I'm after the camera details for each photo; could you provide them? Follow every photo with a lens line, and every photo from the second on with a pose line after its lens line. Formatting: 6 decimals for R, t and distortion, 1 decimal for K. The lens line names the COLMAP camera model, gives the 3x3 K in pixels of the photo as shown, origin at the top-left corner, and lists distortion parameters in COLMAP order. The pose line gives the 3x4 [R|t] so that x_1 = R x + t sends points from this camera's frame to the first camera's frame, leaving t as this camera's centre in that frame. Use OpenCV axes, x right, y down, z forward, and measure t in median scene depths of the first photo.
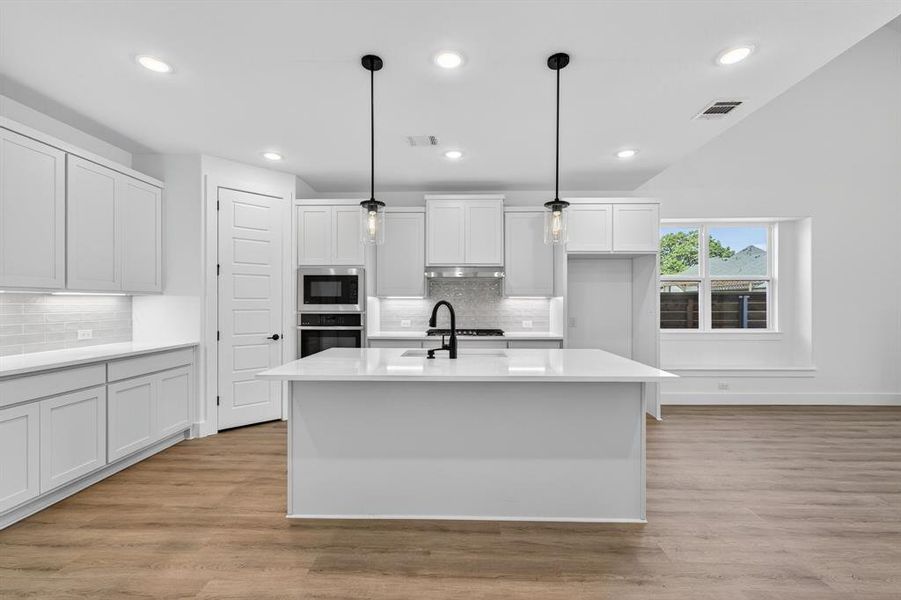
lens RADIAL K [[387.9, 0, 448.2], [0, 387.9, 303.9], [0, 0, 1]] dist [-0.003319, 0.001162]
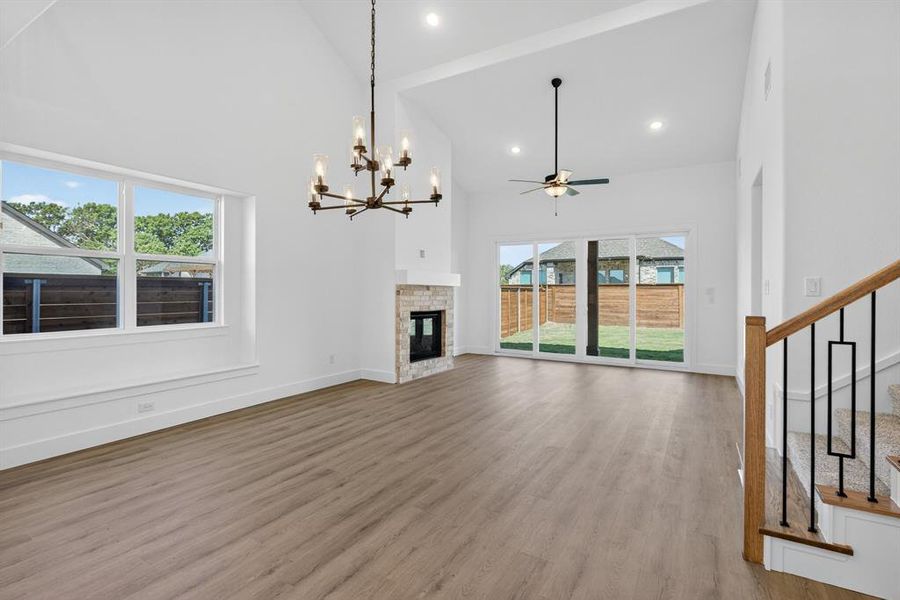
lens RADIAL K [[427.5, 0, 455.1], [0, 427.5, 287.1], [0, 0, 1]] dist [-0.000373, -0.000291]
pose [[0.474502, 0.012610, 0.880164, 0.268053], [-0.001408, 0.999907, -0.013566, 0.000980], [-0.880253, 0.005198, 0.474476, 0.114364]]
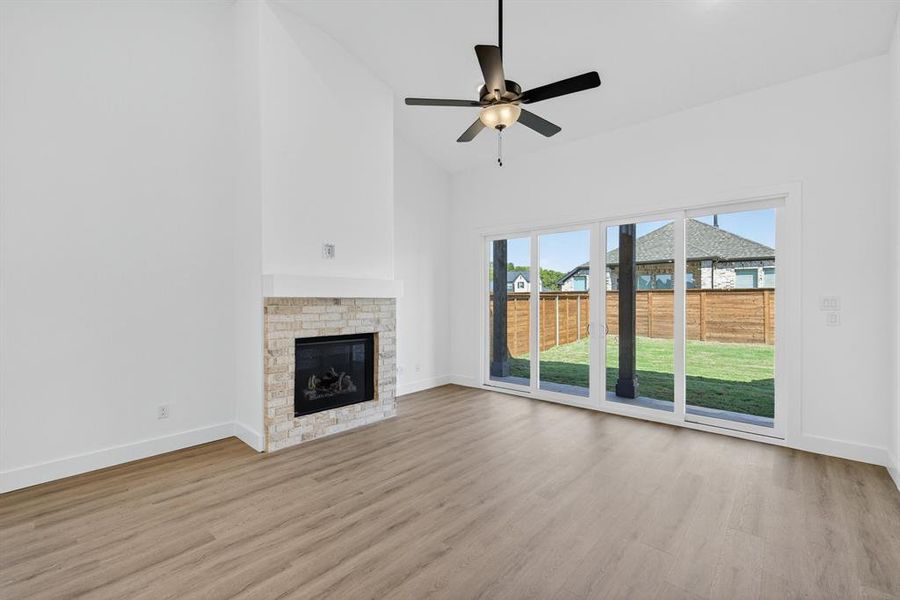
lens RADIAL K [[387.4, 0, 453.3], [0, 387.4, 299.9], [0, 0, 1]] dist [-0.003319, 0.001162]
pose [[0.635179, -0.004862, 0.772350, 0.913456], [0.005028, 0.999985, 0.002160, -0.016927], [-0.772349, 0.002512, 0.635194, 0.125154]]
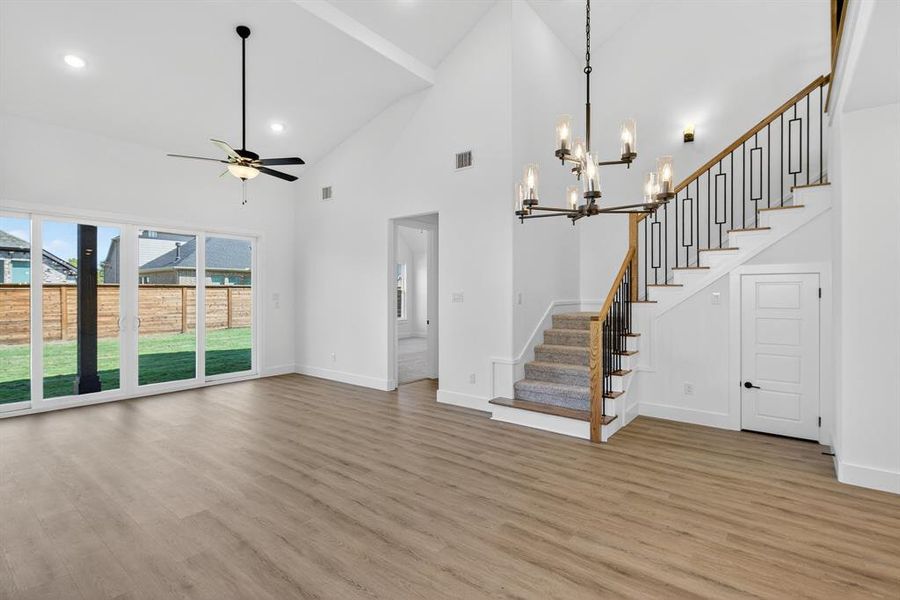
lens RADIAL K [[427.5, 0, 454.0], [0, 427.5, 295.3], [0, 0, 1]] dist [-0.000373, -0.000291]
pose [[-0.806264, -0.002885, 0.591548, 0.513202], [0.002294, 0.999965, 0.008003, -0.021837], [-0.591551, 0.007809, -0.806230, 0.847869]]
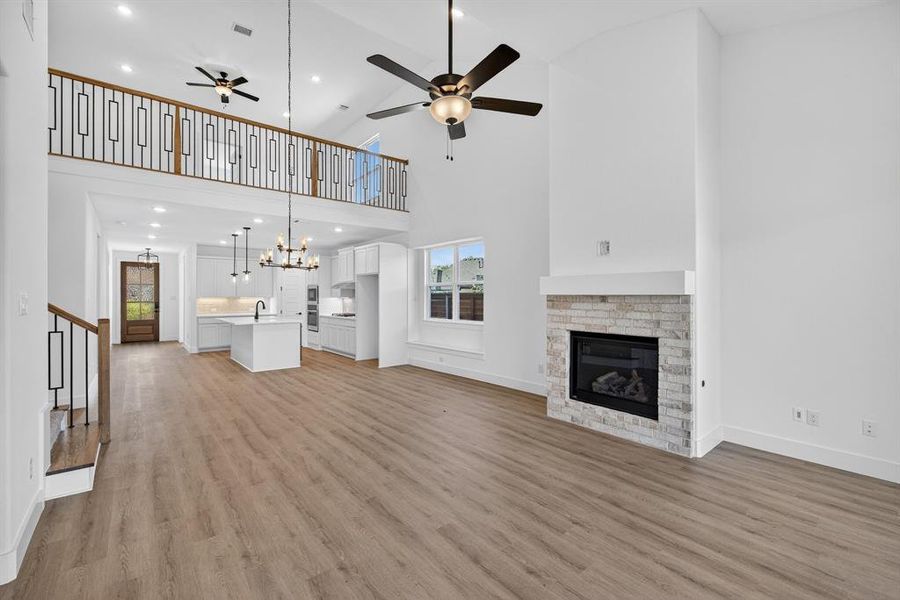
lens RADIAL K [[387.4, 0, 455.1], [0, 387.4, 296.6], [0, 0, 1]] dist [-0.003319, 0.001162]
pose [[0.658601, -0.002750, -0.752487, 1.747138], [0.000637, 0.999995, -0.003098, -0.015250], [0.752492, 0.001561, 0.658600, 0.075885]]
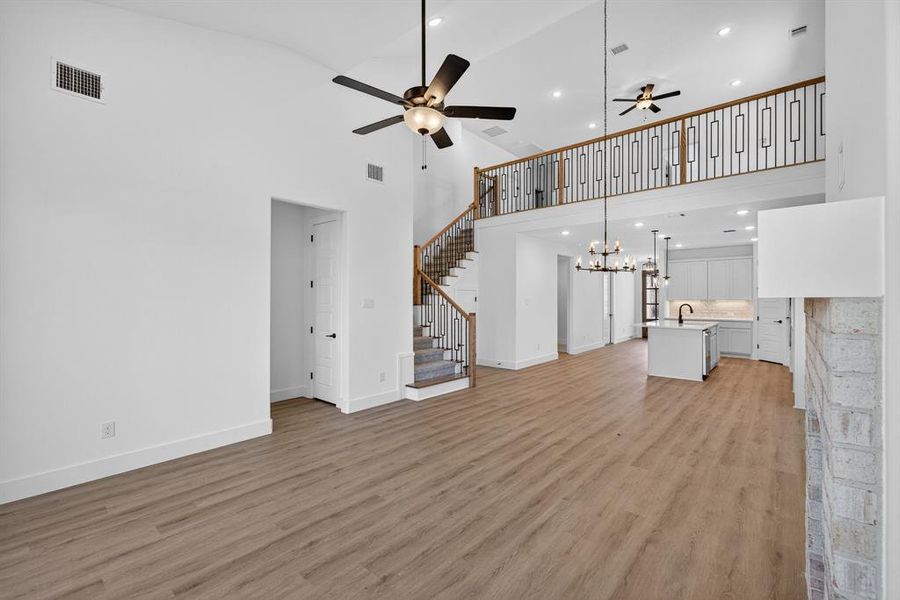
lens RADIAL K [[387.4, 0, 452.2], [0, 387.4, 296.4], [0, 0, 1]] dist [-0.003319, 0.001162]
pose [[-0.631359, -0.007298, -0.775457, 1.746895], [-0.005181, 0.999973, -0.005193, -0.019851], [0.775474, 0.000739, -0.631380, 0.775053]]
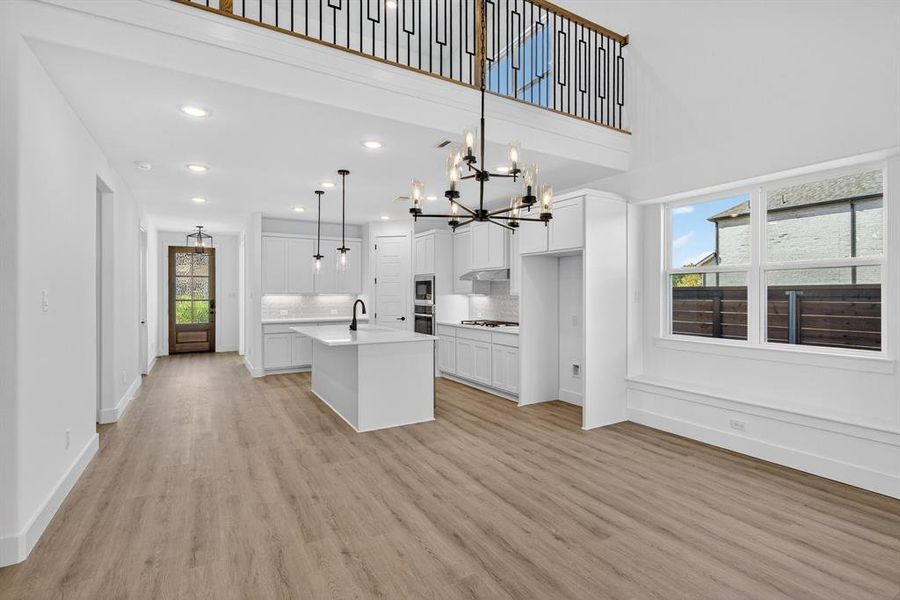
lens RADIAL K [[427.5, 0, 454.8], [0, 427.5, 294.0], [0, 0, 1]] dist [-0.000373, -0.000291]
pose [[0.531706, 0.000100, -0.846929, 1.028733], [-0.000856, 1.000000, -0.000419, -0.017783], [0.846929, 0.000948, 0.531706, 0.161744]]
